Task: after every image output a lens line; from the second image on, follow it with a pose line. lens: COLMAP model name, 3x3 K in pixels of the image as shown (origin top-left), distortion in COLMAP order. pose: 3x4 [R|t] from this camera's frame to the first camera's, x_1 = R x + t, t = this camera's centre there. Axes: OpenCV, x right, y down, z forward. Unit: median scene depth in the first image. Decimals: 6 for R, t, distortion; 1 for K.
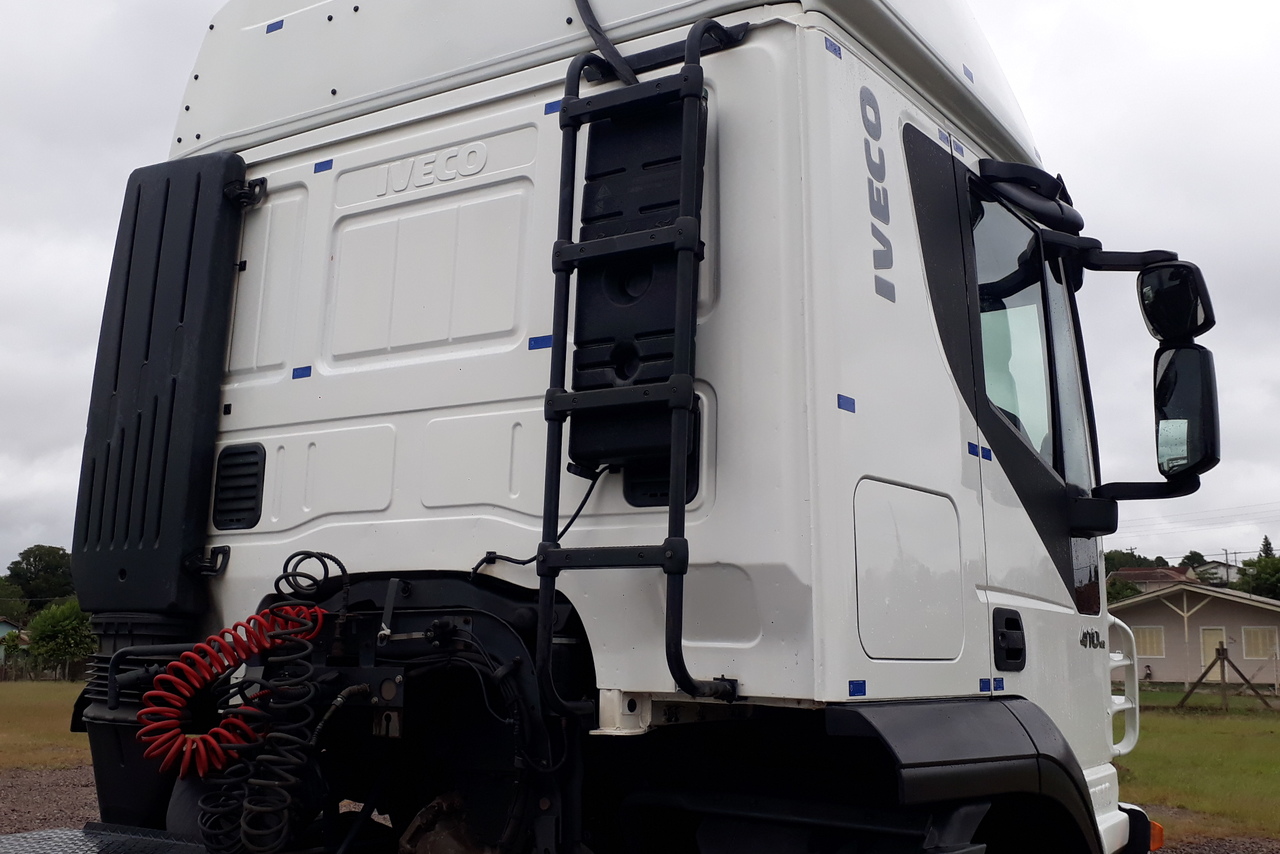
lens RADIAL K [[1351.3, 0, 623.9], [0, 1351.3, 433.1], [0, 0, 1]] dist [0.224717, -0.679403]
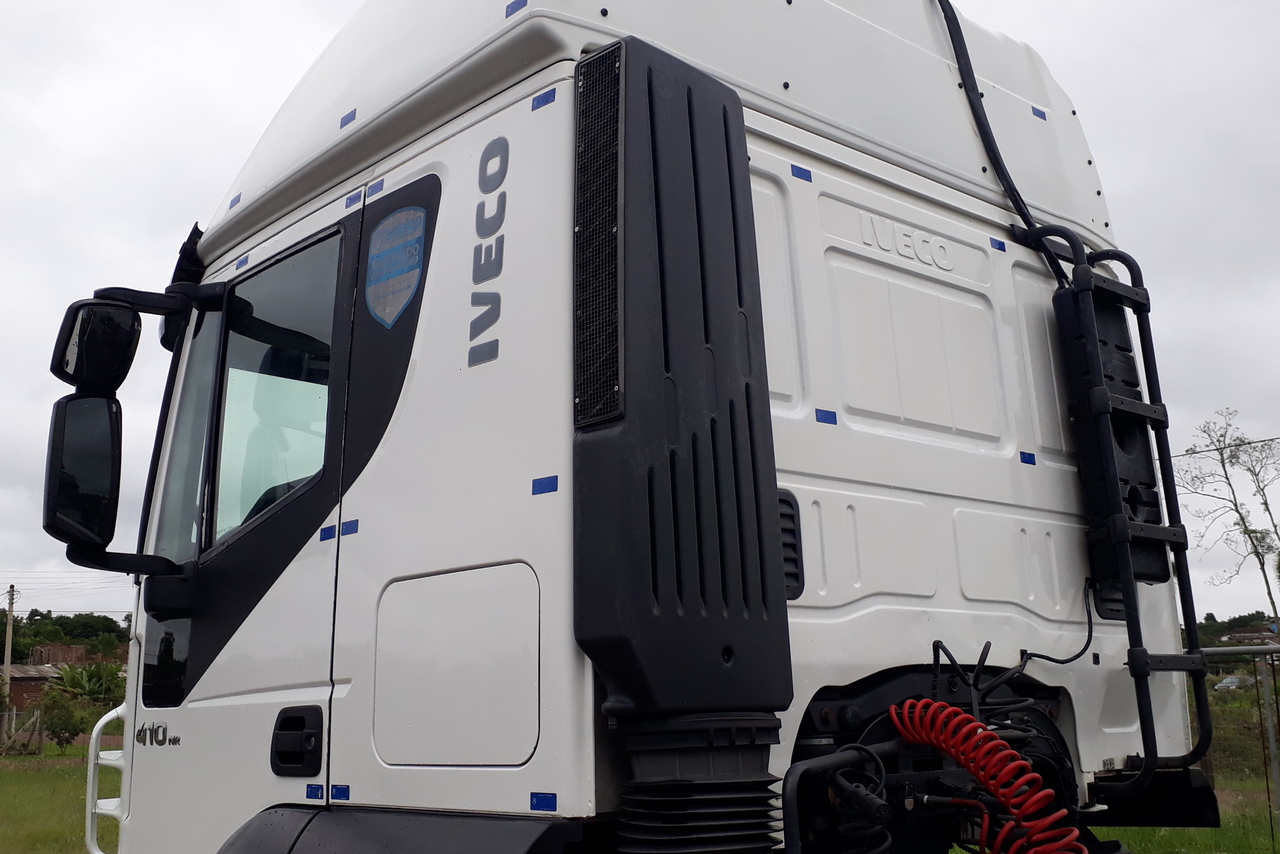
lens RADIAL K [[1351.3, 0, 623.9], [0, 1351.3, 433.1], [0, 0, 1]] dist [0.224717, -0.679403]
pose [[0.225520, 0.171259, 0.959068, -1.044207], [-0.126152, 0.981274, -0.145560, 0.100493], [-0.966036, -0.088162, 0.242901, 0.906377]]
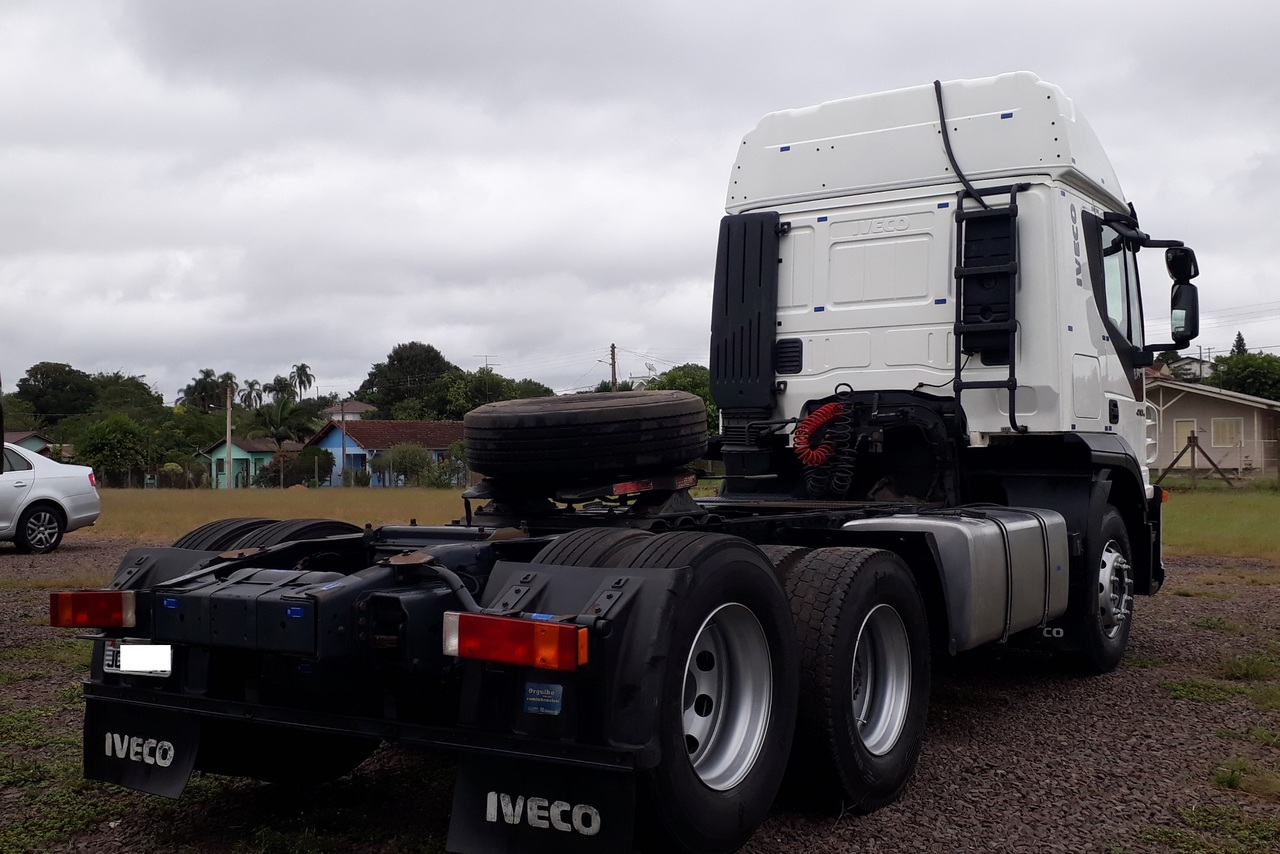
lens RADIAL K [[1351.3, 0, 623.9], [0, 1351.3, 433.1], [0, 0, 1]] dist [0.224717, -0.679403]
pose [[0.999716, -0.018802, 0.014647, -0.614638], [0.016555, 0.989904, 0.140767, -0.169984], [-0.017146, -0.140485, 0.989934, -1.398354]]
